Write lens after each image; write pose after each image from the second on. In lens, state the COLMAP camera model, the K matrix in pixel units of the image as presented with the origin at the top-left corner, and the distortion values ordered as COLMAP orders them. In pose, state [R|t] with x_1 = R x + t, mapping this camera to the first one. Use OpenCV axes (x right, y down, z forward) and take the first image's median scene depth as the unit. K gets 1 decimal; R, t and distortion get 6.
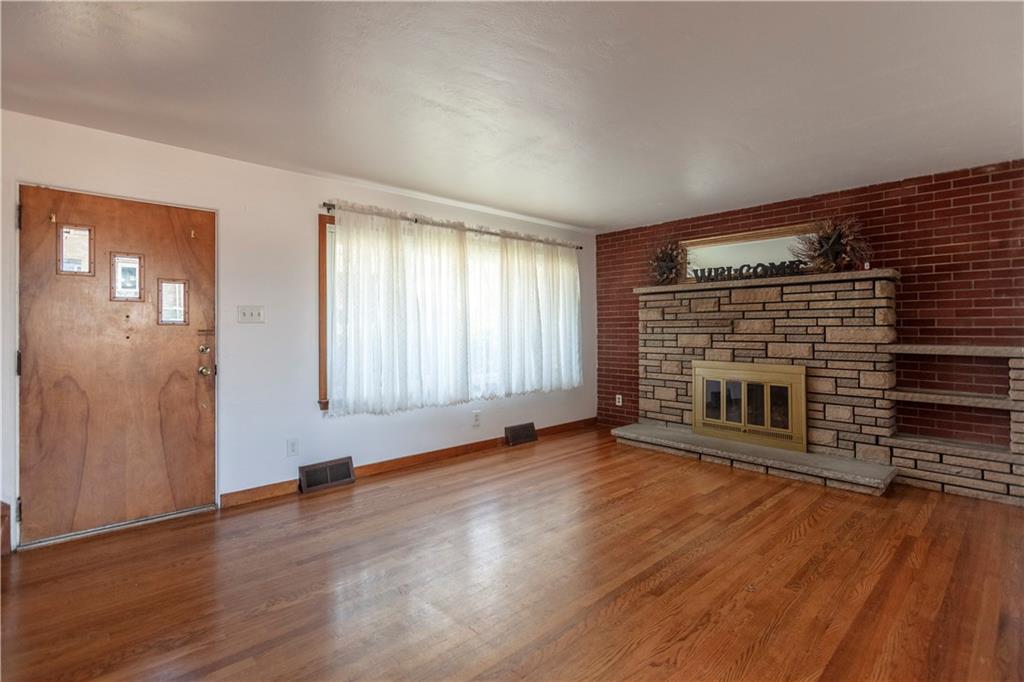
lens RADIAL K [[488.4, 0, 508.8], [0, 488.4, 326.1], [0, 0, 1]] dist [-0.000634, -0.001420]
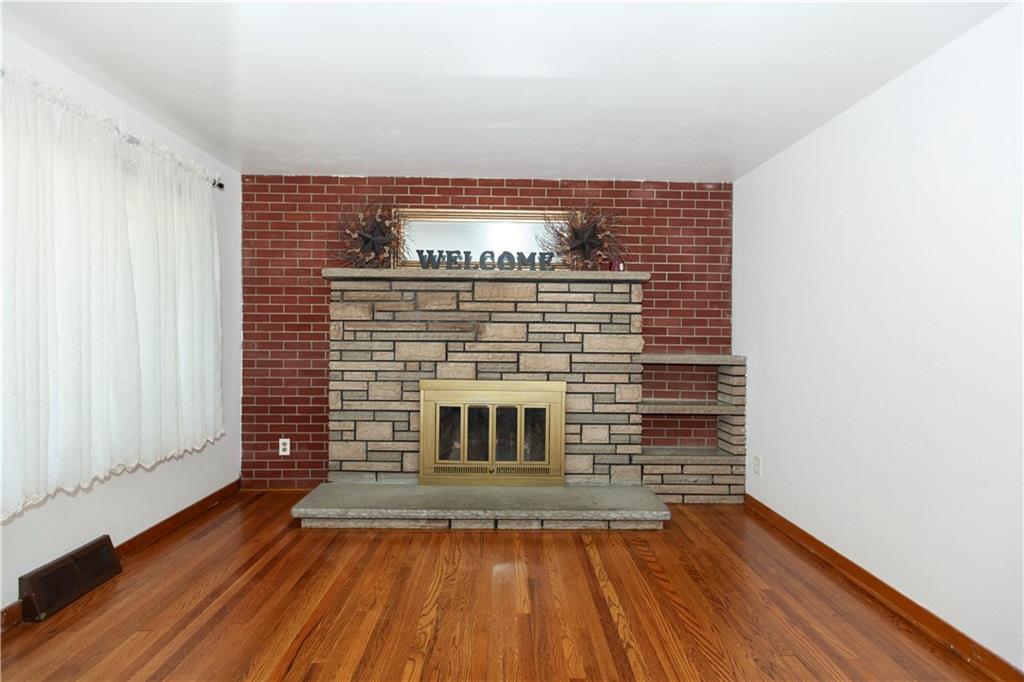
lens RADIAL K [[454.5, 0, 512.2], [0, 454.5, 336.6], [0, 0, 1]] dist [0.000428, 0.000650]
pose [[0.662889, 0.006679, 0.748688, -0.023596], [-0.016685, 0.999844, 0.005854, 0.003184], [-0.748532, -0.016373, 0.662896, 0.527912]]
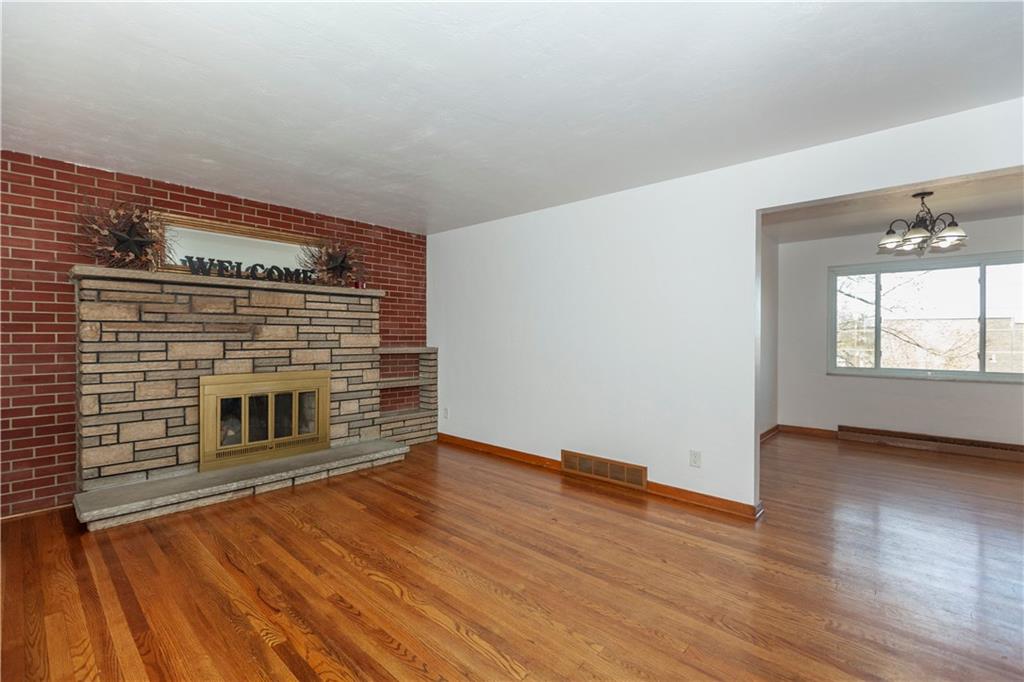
lens RADIAL K [[454.5, 0, 519.4], [0, 454.5, 336.7], [0, 0, 1]] dist [0.000428, 0.000650]
pose [[-0.102108, 0.000463, 0.994773, -0.420514], [-0.009090, 0.999958, -0.001398, 0.005343], [-0.994732, -0.009186, -0.102099, 0.642523]]
